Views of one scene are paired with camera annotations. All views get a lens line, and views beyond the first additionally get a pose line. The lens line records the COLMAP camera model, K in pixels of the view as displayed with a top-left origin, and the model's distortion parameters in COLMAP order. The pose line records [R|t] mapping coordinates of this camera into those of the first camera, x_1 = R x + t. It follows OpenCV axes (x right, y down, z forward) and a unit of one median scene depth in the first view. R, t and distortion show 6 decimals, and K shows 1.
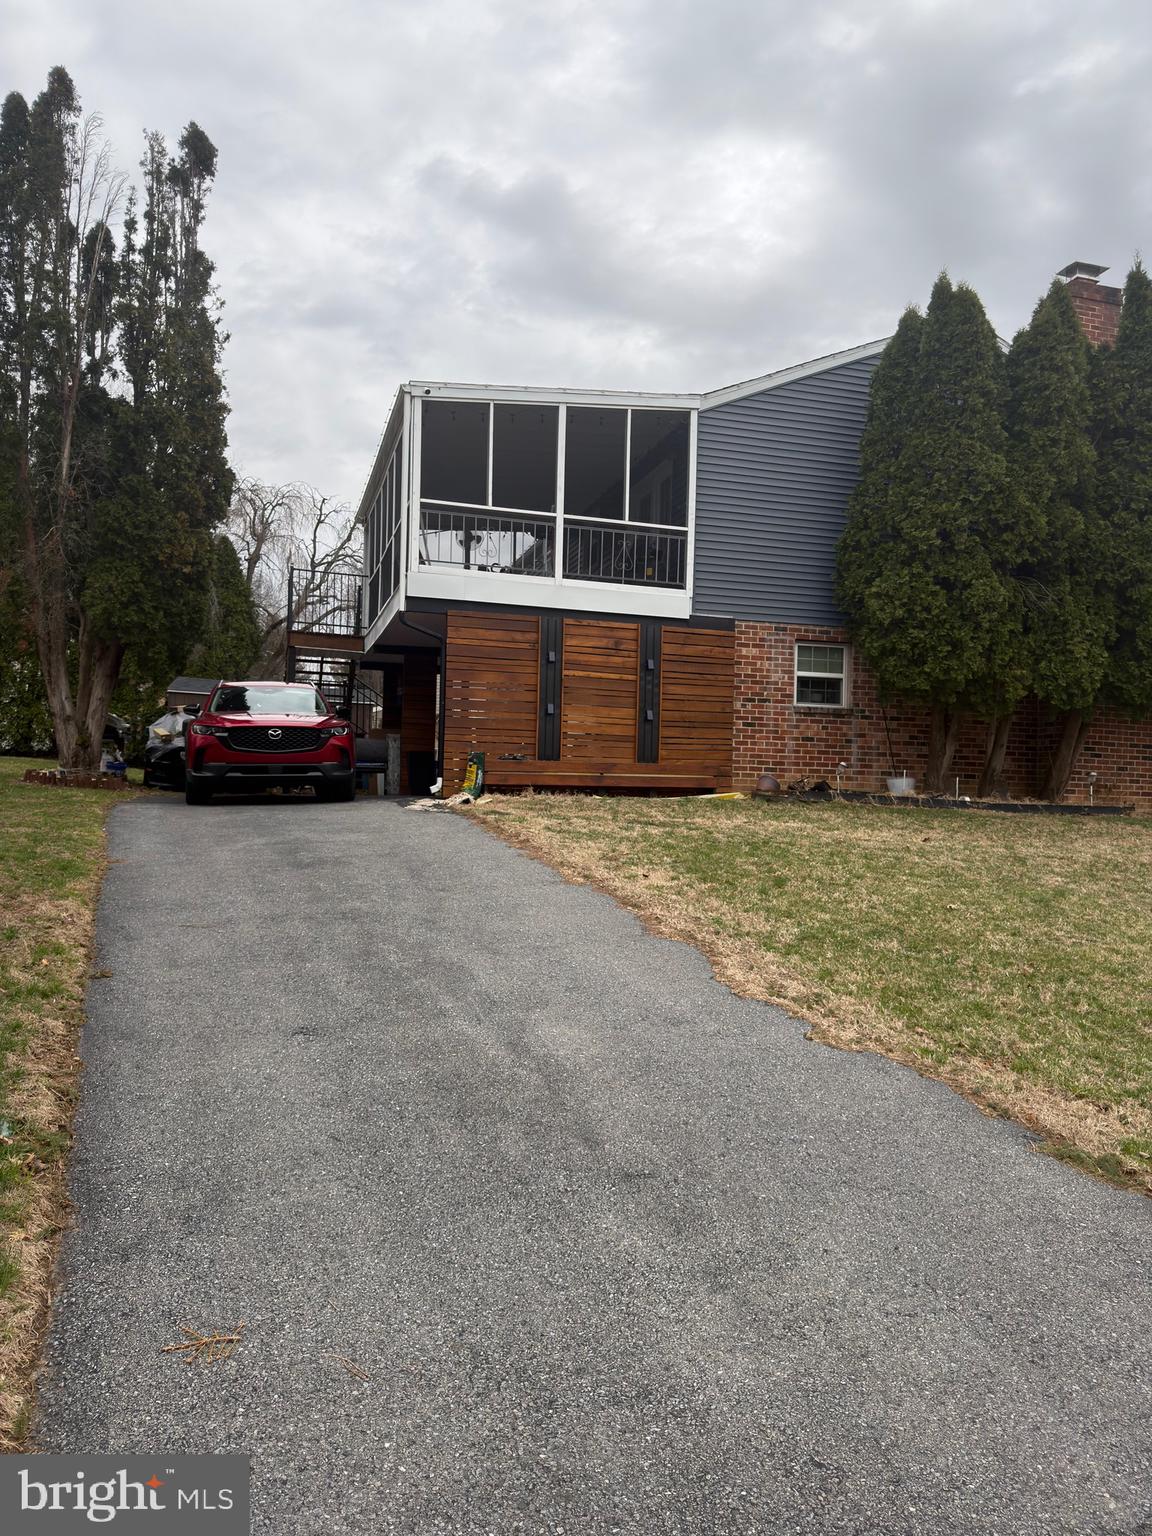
lens RADIAL K [[1047.5, 0, 586.3], [0, 1047.5, 773.3], [0, 0, 1]] dist [0.068253, -0.016359]
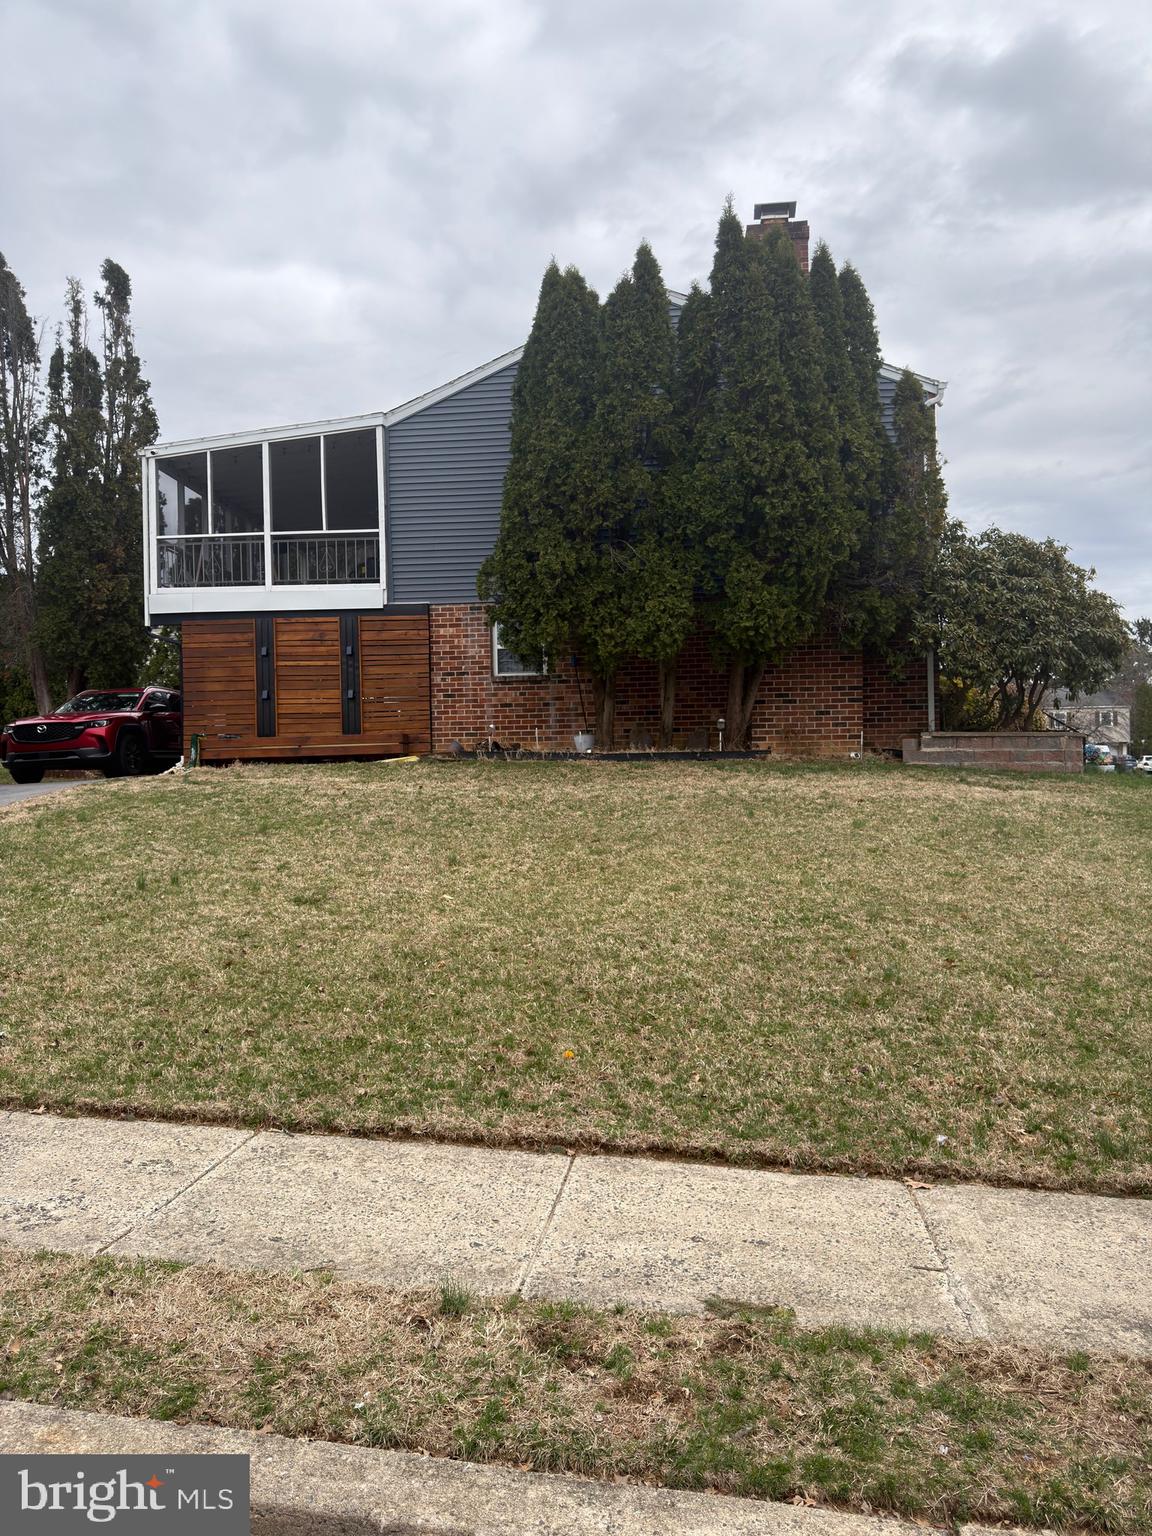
lens RADIAL K [[1047.5, 0, 569.6], [0, 1047.5, 776.4], [0, 0, 1]] dist [0.068253, -0.016359]
pose [[0.927333, -0.044150, -0.371624, 0.713428], [0.047993, 0.998847, 0.001095, 0.046652], [0.371147, -0.018850, 0.928383, -0.001604]]
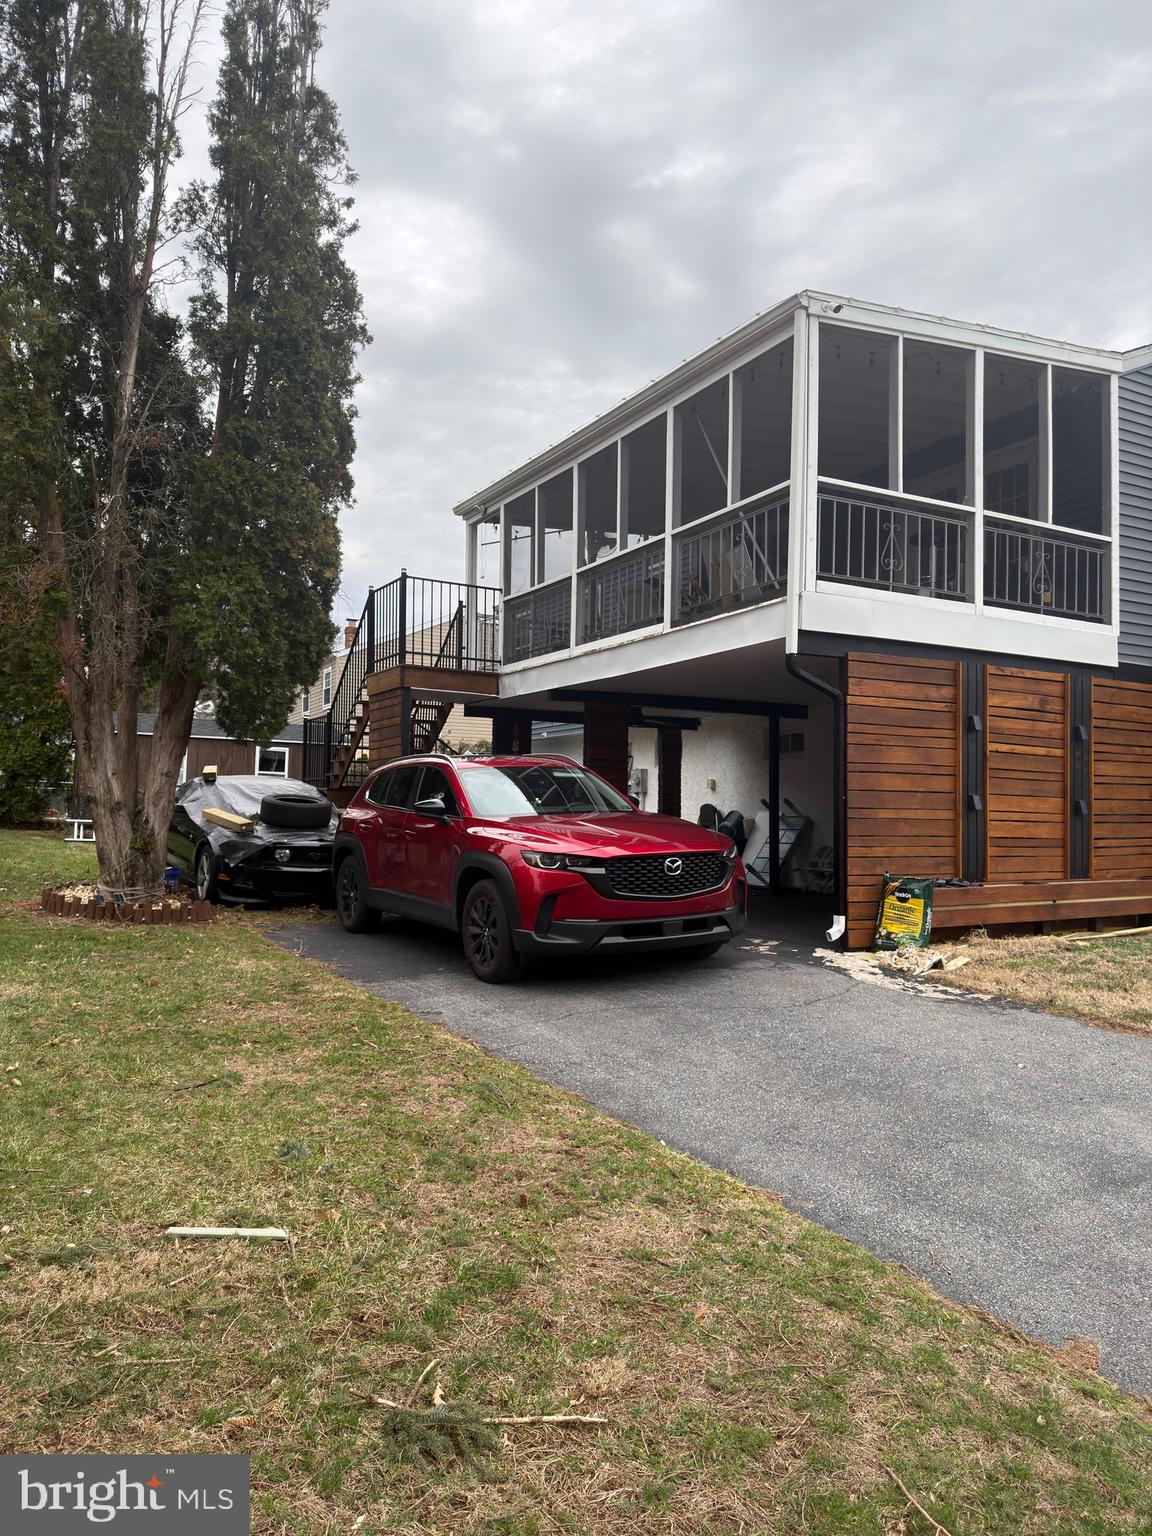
lens RADIAL K [[1047.5, 0, 563.2], [0, 1047.5, 756.4], [0, 0, 1]] dist [0.068253, -0.016359]
pose [[0.977541, 0.000265, 0.210747, -0.412925], [0.005444, 0.999634, -0.026510, -0.071479], [-0.210677, 0.027062, 0.977181, 0.389492]]
